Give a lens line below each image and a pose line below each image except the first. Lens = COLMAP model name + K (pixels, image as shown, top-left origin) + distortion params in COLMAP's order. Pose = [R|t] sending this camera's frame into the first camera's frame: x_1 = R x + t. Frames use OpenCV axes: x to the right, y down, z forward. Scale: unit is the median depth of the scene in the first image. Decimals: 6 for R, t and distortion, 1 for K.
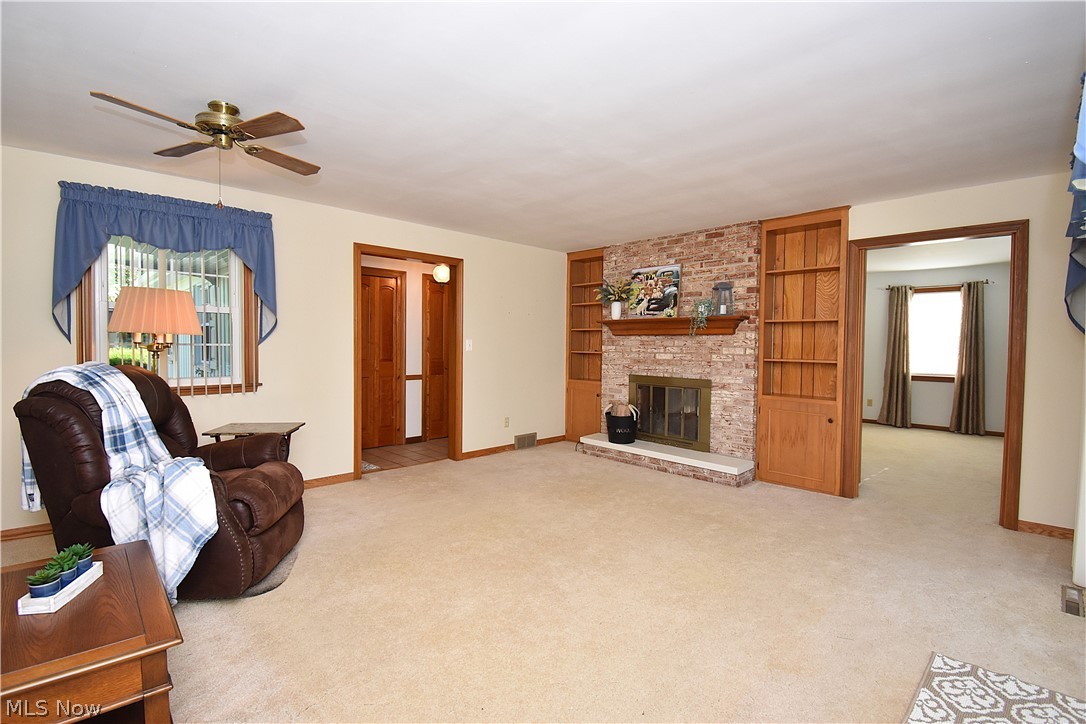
lens RADIAL K [[490.5, 0, 543.1], [0, 490.5, 359.8], [0, 0, 1]] dist [0.005711, -0.015410]
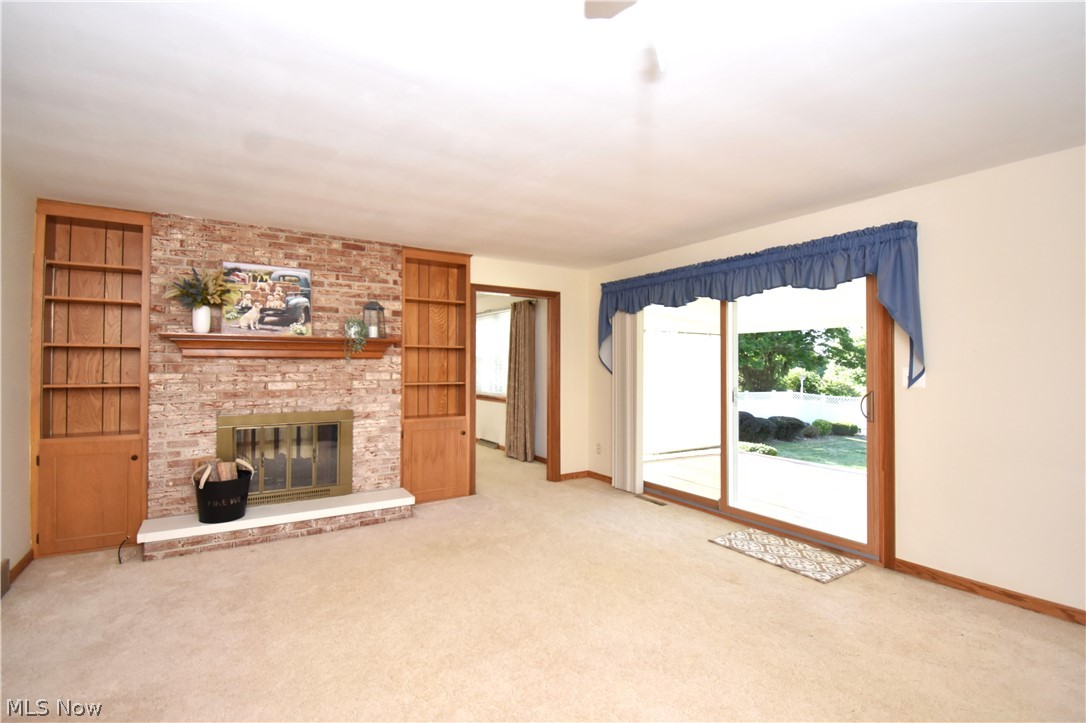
lens RADIAL K [[490.5, 0, 548.3], [0, 490.5, 358.5], [0, 0, 1]] dist [0.005711, -0.015410]
pose [[0.194319, 0.005303, 0.980924, -0.444568], [0.034252, 0.999339, -0.012188, -0.027744], [-0.980340, 0.035967, 0.194009, 0.476719]]
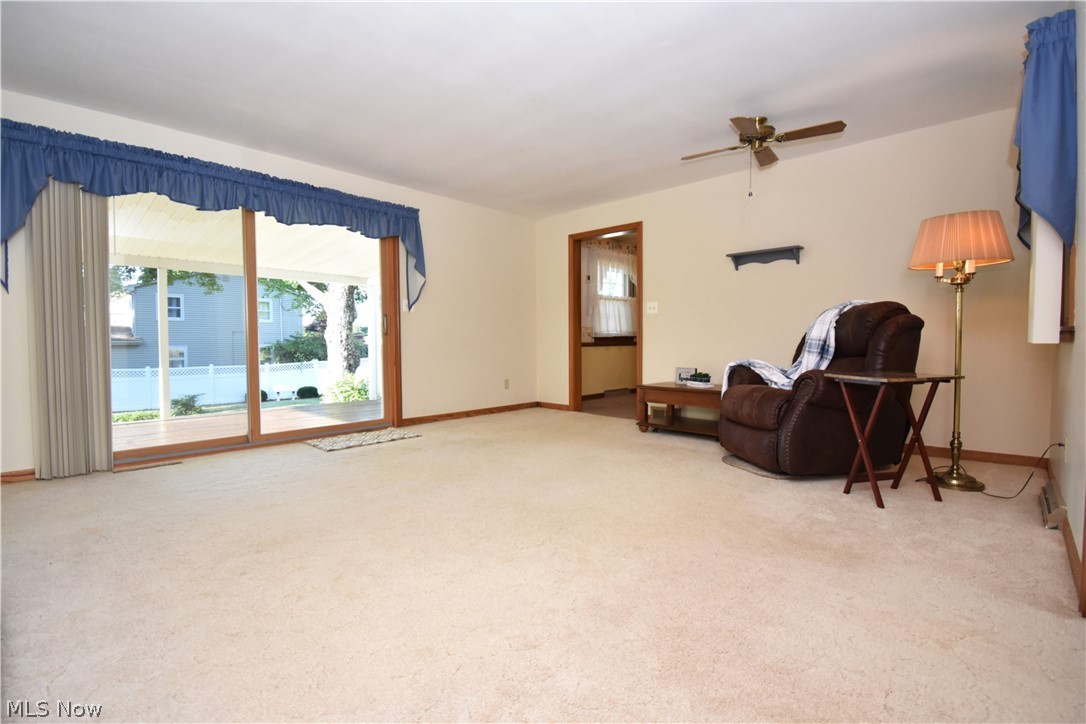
lens RADIAL K [[490.5, 0, 544.4], [0, 490.5, 360.5], [0, 0, 1]] dist [0.005711, -0.015410]
pose [[-0.998950, -0.004037, -0.045627, 0.017905], [-0.007562, 0.996975, 0.077358, 0.037206], [0.045177, 0.077622, -0.995959, 1.181299]]
